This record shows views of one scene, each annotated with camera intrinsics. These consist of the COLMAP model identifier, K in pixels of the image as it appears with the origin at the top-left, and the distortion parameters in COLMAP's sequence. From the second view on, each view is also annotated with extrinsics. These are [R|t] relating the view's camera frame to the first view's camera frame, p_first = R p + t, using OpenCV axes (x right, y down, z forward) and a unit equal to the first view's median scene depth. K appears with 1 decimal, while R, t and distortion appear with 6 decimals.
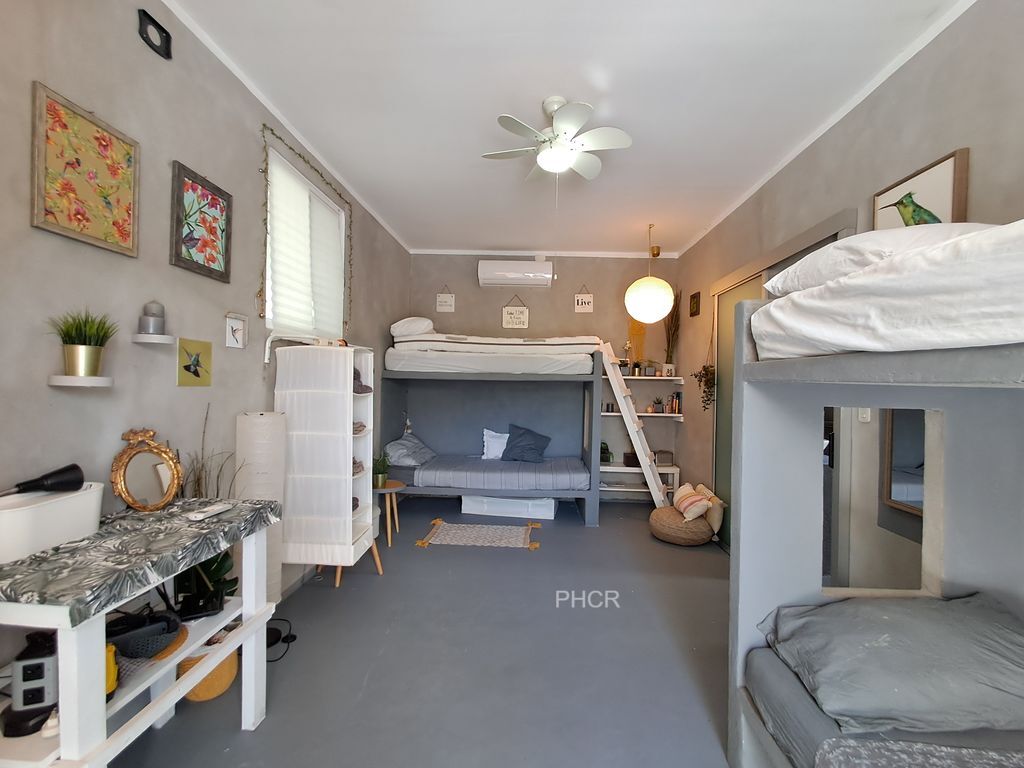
lens RADIAL K [[460.2, 0, 515.1], [0, 460.2, 386.6], [0, 0, 1]] dist [-0.004686, 0.000789]
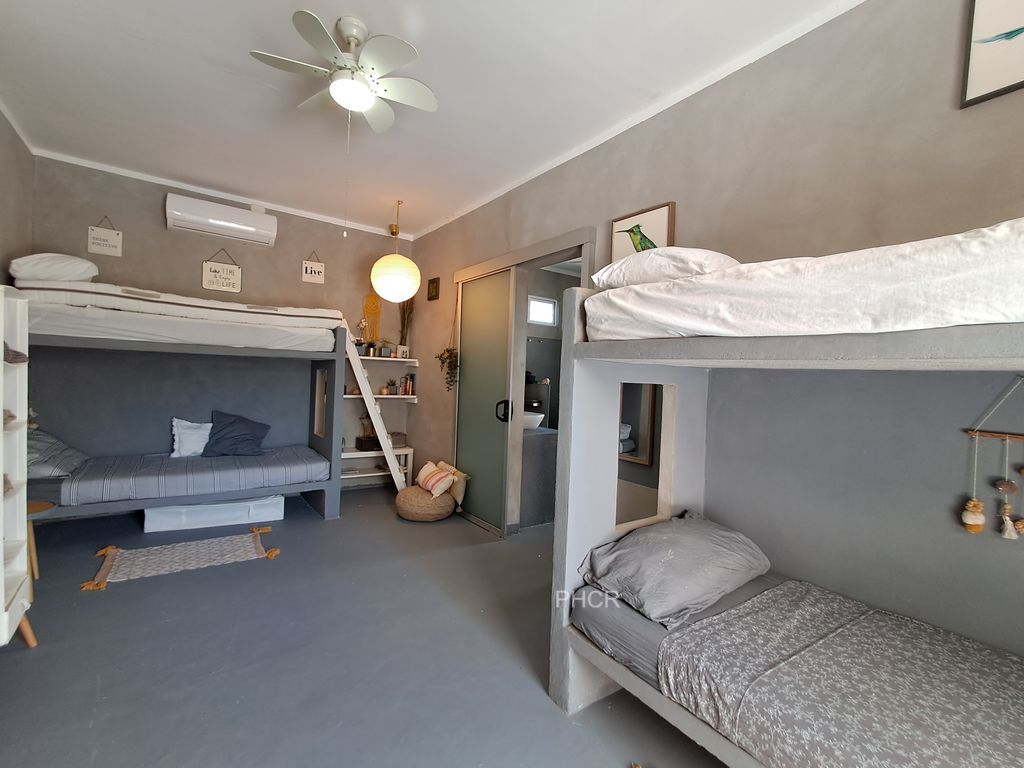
lens RADIAL K [[460.2, 0, 515.1], [0, 460.2, 386.6], [0, 0, 1]] dist [-0.004686, 0.000789]
pose [[0.785538, 0.000970, 0.618812, -0.114776], [-0.021155, 0.999456, 0.025288, 0.010800], [-0.618451, -0.032955, 0.785132, 0.070824]]
